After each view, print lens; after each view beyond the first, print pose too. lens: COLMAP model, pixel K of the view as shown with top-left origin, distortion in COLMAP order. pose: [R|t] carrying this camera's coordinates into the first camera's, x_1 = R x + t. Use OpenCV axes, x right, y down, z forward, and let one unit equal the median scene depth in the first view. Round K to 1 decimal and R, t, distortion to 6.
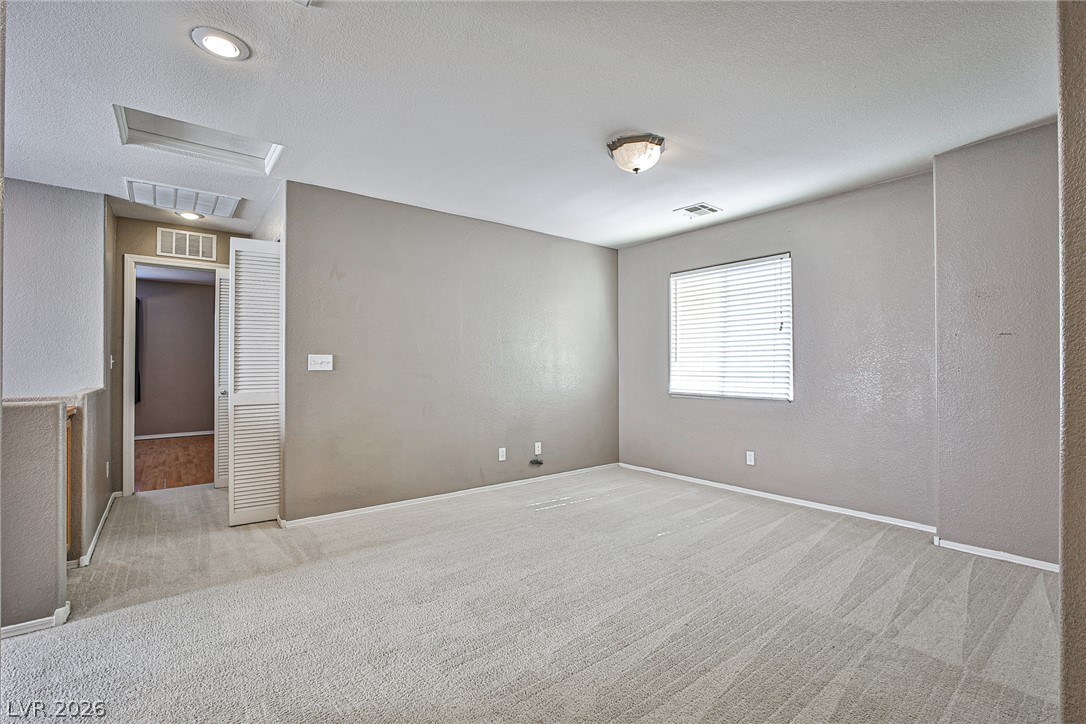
lens RADIAL K [[489.7, 0, 543.5], [0, 489.7, 360.2], [0, 0, 1]] dist [-0.042806, 0.017052]
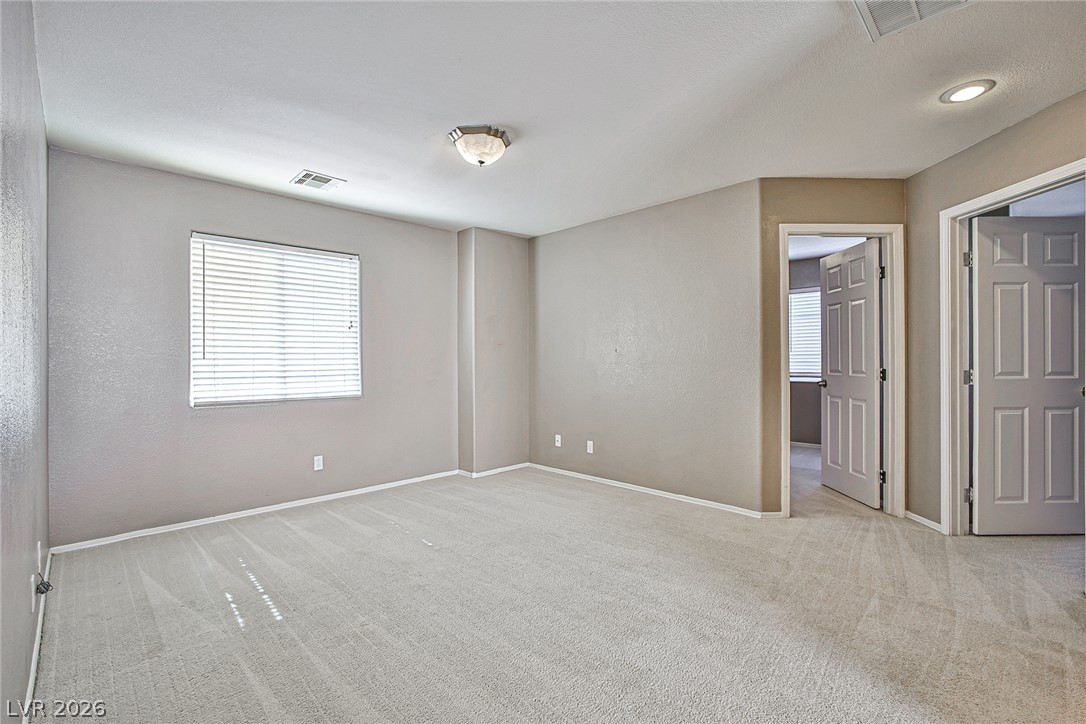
lens RADIAL K [[489.7, 0, 543.5], [0, 489.7, 360.2], [0, 0, 1]] dist [-0.042806, 0.017052]
pose [[-0.112049, 0.000473, 0.993703, -0.565520], [-0.002812, 0.999996, -0.000793, 0.004230], [-0.993699, -0.002883, -0.112047, 0.700270]]
